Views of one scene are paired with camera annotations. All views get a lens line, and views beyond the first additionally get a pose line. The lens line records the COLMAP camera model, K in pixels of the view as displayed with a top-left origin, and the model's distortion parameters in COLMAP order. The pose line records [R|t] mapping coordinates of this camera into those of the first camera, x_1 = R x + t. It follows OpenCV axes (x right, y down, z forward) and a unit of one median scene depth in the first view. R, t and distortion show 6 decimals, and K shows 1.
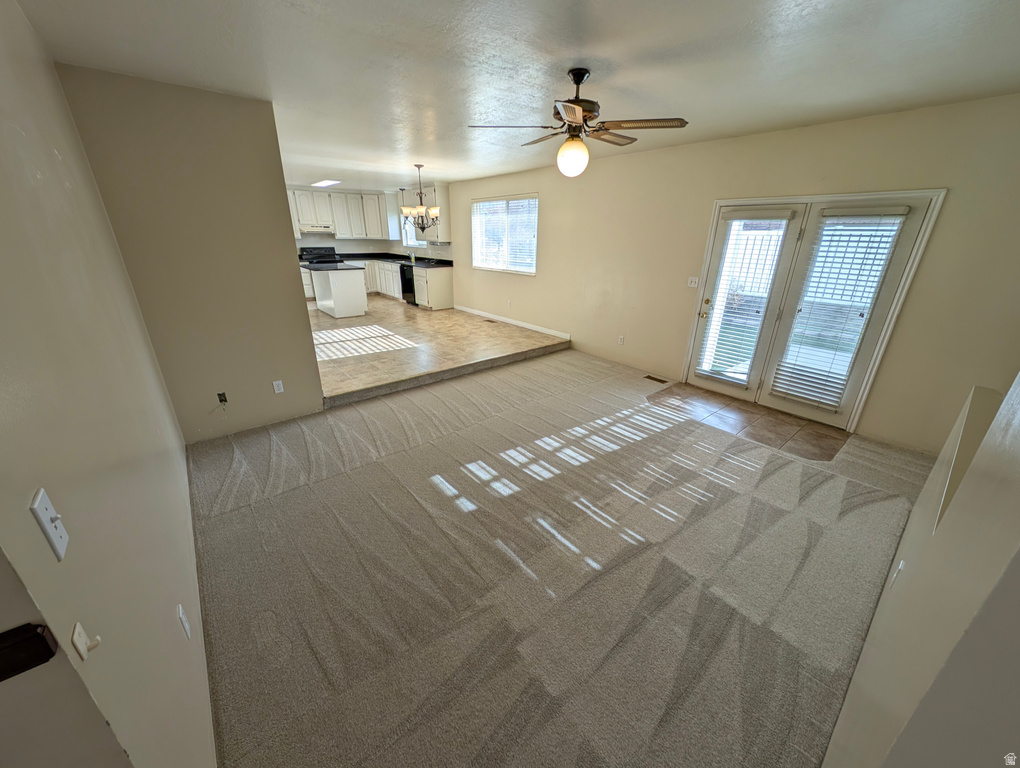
lens RADIAL K [[384.3, 0, 510.0], [0, 384.3, 384.0], [0, 0, 1]] dist [0.024754, -0.008235]
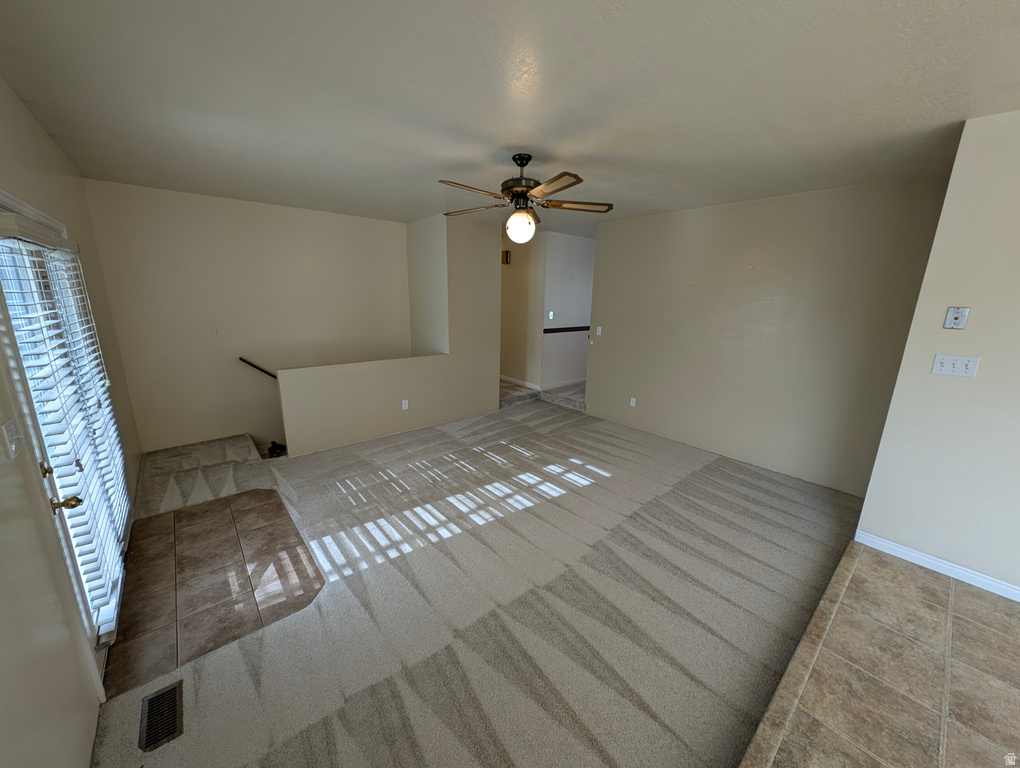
lens RADIAL K [[384.3, 0, 510.0], [0, 384.3, 384.0], [0, 0, 1]] dist [0.024754, -0.008235]
pose [[-0.999297, -0.029600, -0.023025, 0.128723], [-0.037447, 0.820608, 0.570263, -0.534320], [0.002014, 0.570724, -0.821139, 1.370311]]
